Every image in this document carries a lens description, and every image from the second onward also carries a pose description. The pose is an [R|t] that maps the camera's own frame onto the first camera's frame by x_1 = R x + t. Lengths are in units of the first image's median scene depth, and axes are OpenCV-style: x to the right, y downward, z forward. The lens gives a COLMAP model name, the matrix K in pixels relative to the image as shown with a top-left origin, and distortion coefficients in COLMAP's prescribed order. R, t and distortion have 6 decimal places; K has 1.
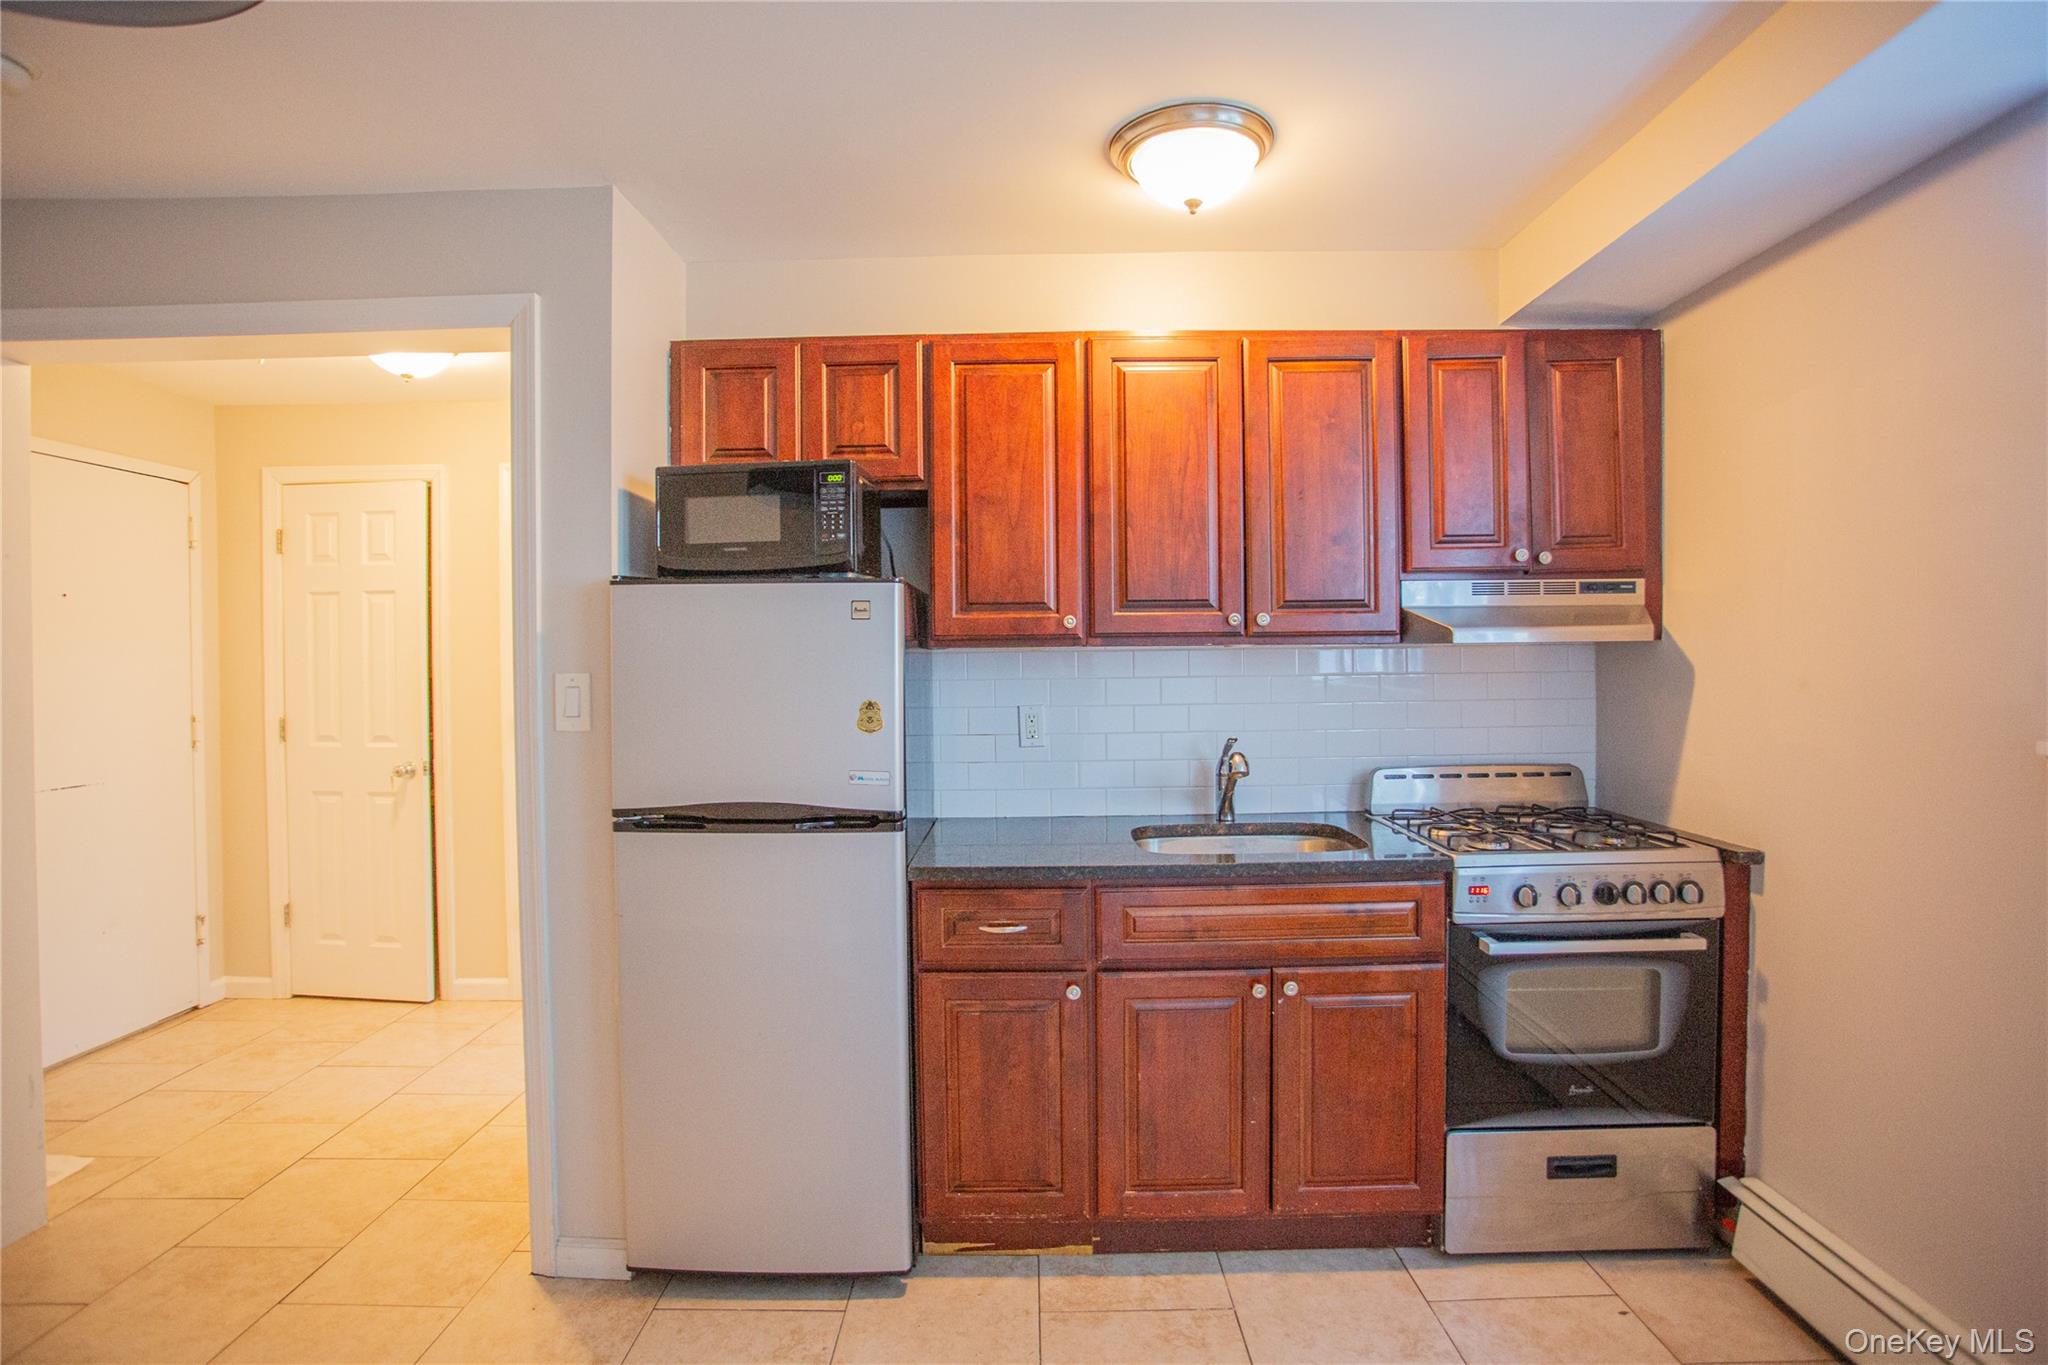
lens RADIAL K [[994.4, 0, 1019.1], [0, 994.4, 673.4], [0, 0, 1]] dist [-0.066689, 0.027534]
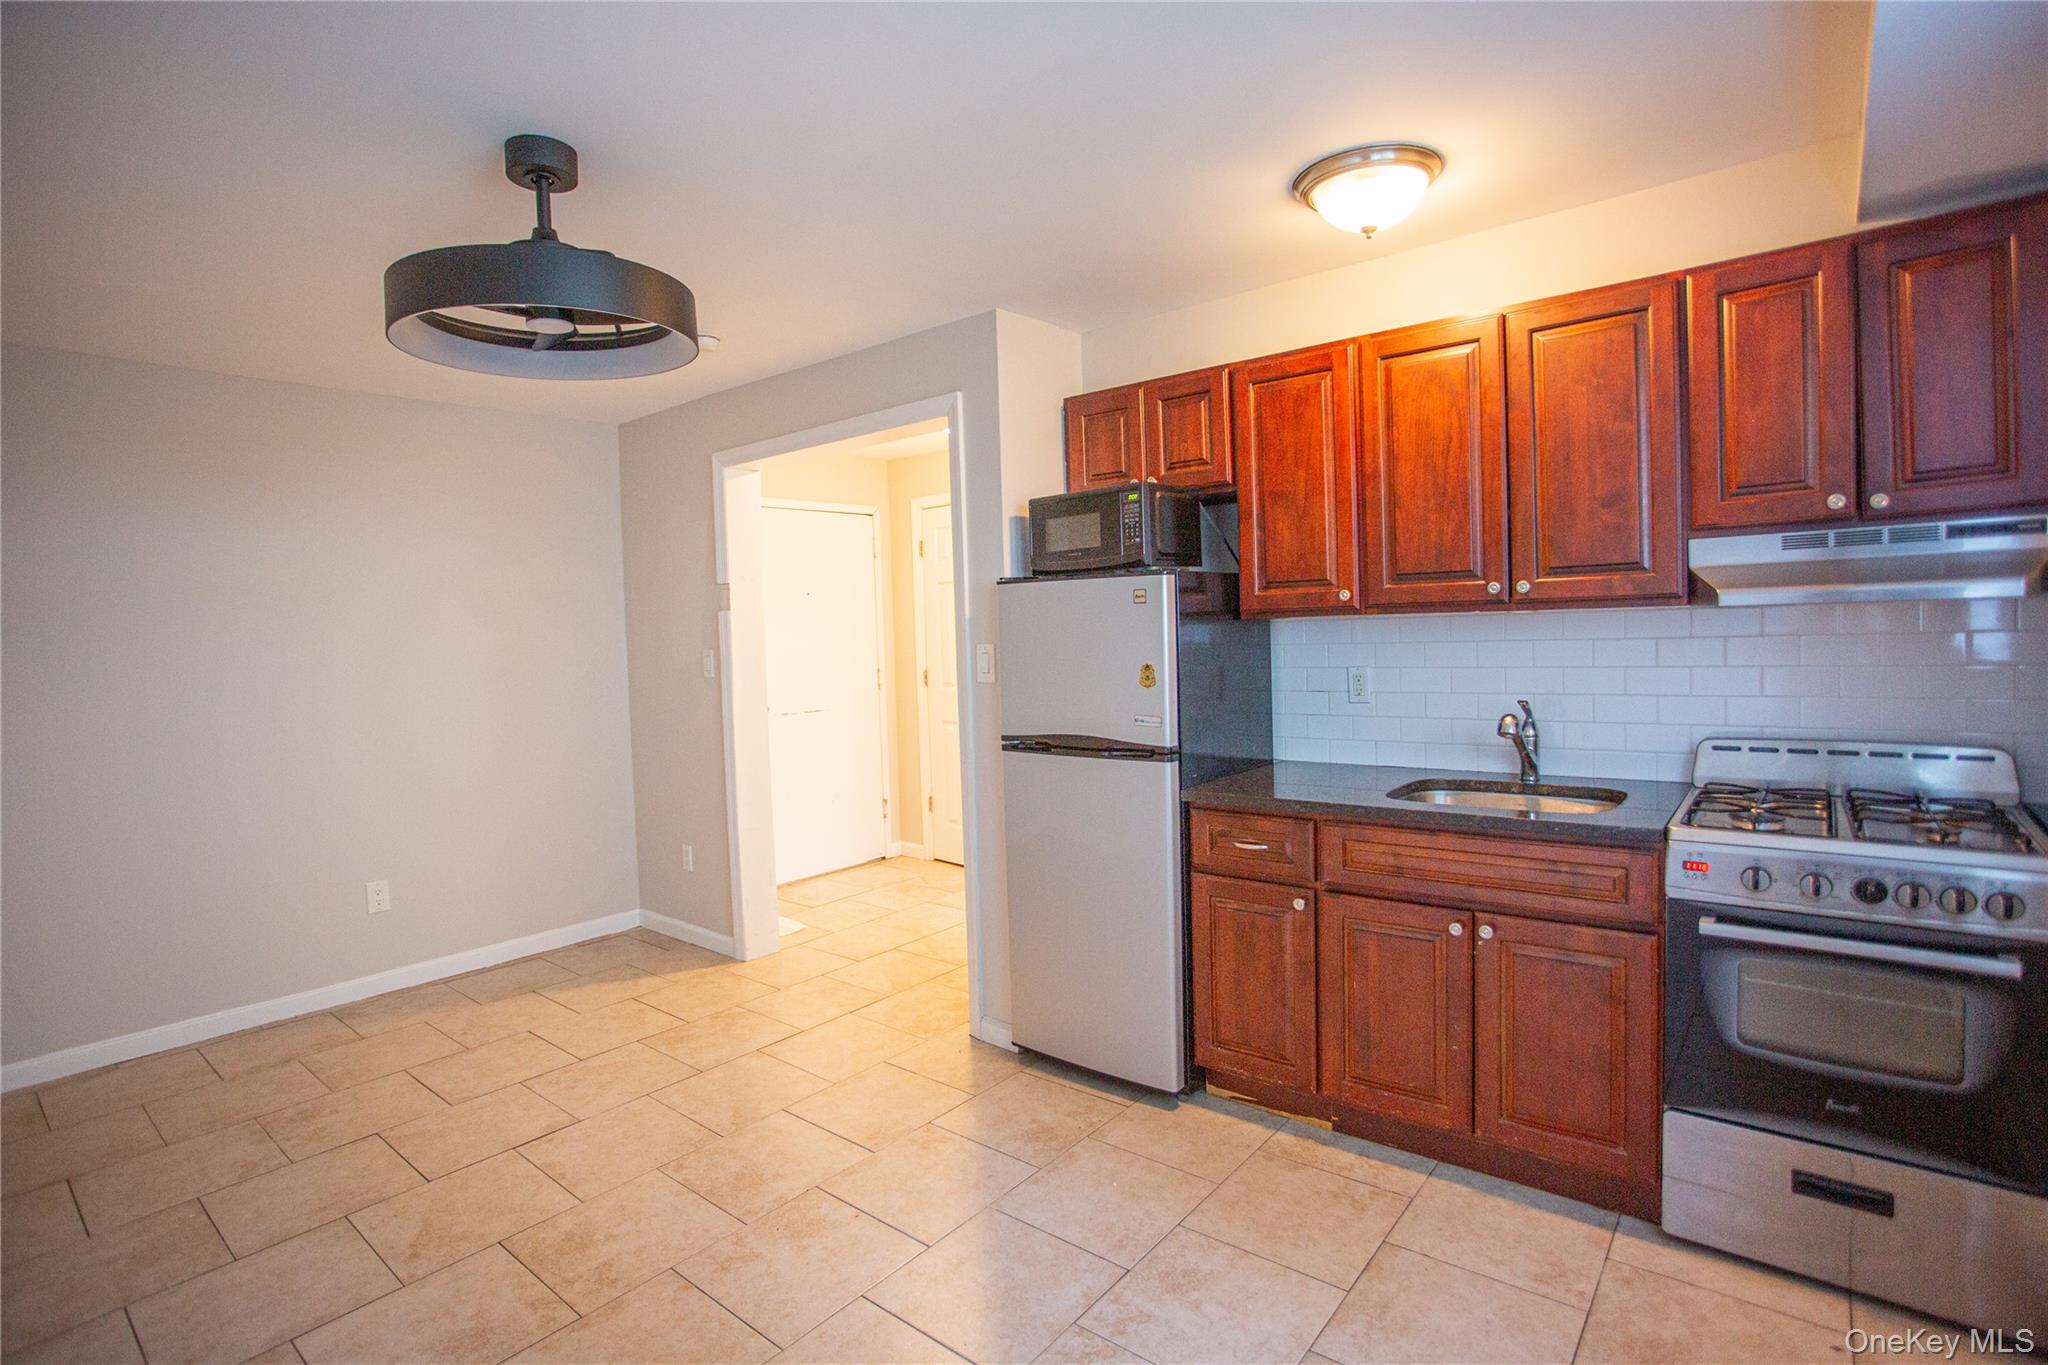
lens RADIAL K [[994.4, 0, 1020.5], [0, 994.4, 670.0], [0, 0, 1]] dist [-0.066689, 0.027534]
pose [[0.775481, 0.011488, -0.631266, 0.542833], [0.017816, 0.999038, 0.040066, -0.020257], [0.631119, -0.042317, 0.774531, -0.142712]]
